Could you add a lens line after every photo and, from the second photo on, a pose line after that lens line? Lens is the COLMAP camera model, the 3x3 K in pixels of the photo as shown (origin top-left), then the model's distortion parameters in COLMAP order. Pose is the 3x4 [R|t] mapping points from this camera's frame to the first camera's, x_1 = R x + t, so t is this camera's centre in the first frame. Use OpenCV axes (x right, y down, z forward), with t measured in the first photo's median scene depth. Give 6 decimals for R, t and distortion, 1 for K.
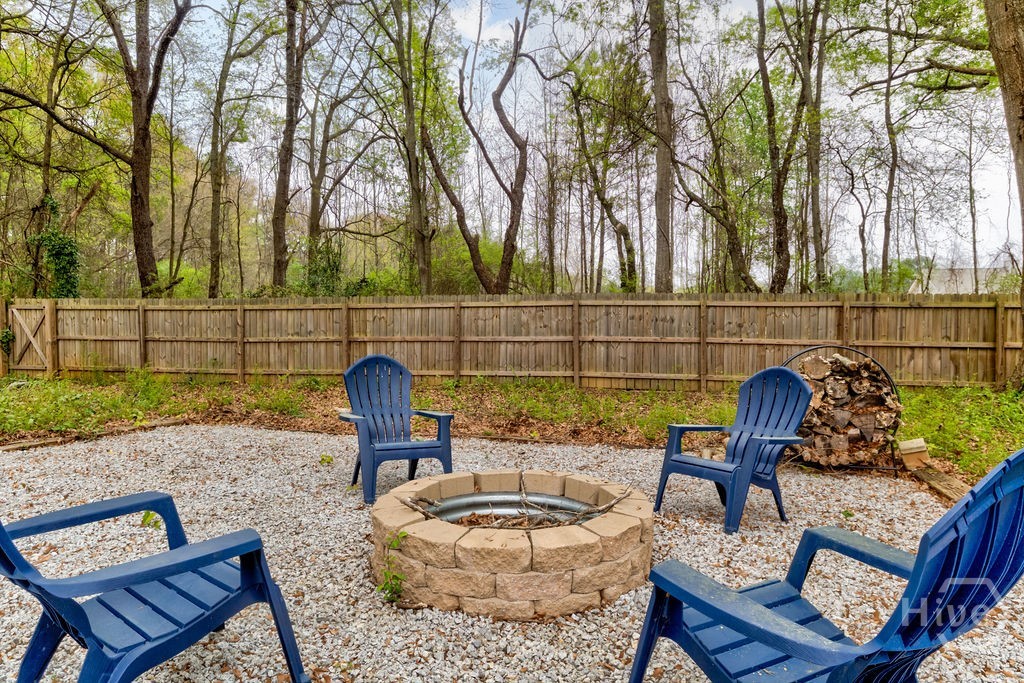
lens RADIAL K [[886.9, 0, 512.0], [0, 886.9, 341.5], [0, 0, 1]] dist [-0.002378, -0.001242]
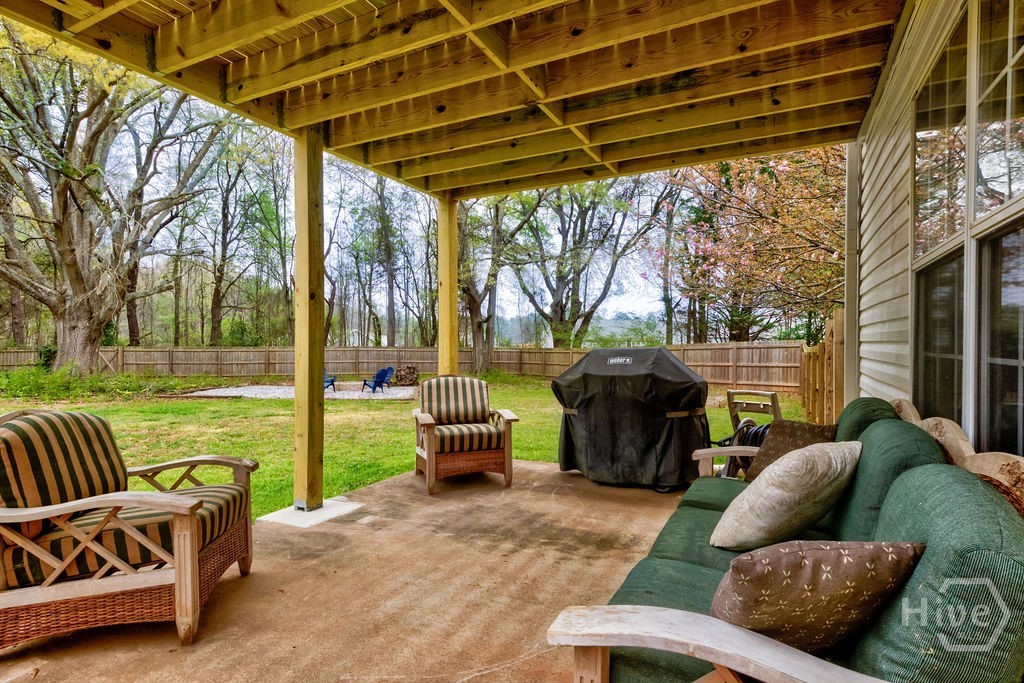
lens RADIAL K [[520.9, 0, 512.0], [0, 520.9, 341.5], [0, 0, 1]] dist [0.001124, -0.000337]
pose [[0.931964, 0.000874, 0.362549, -0.051450], [0.011424, 0.999430, -0.031774, -0.005373], [-0.362370, 0.033754, 0.931423, -0.552143]]
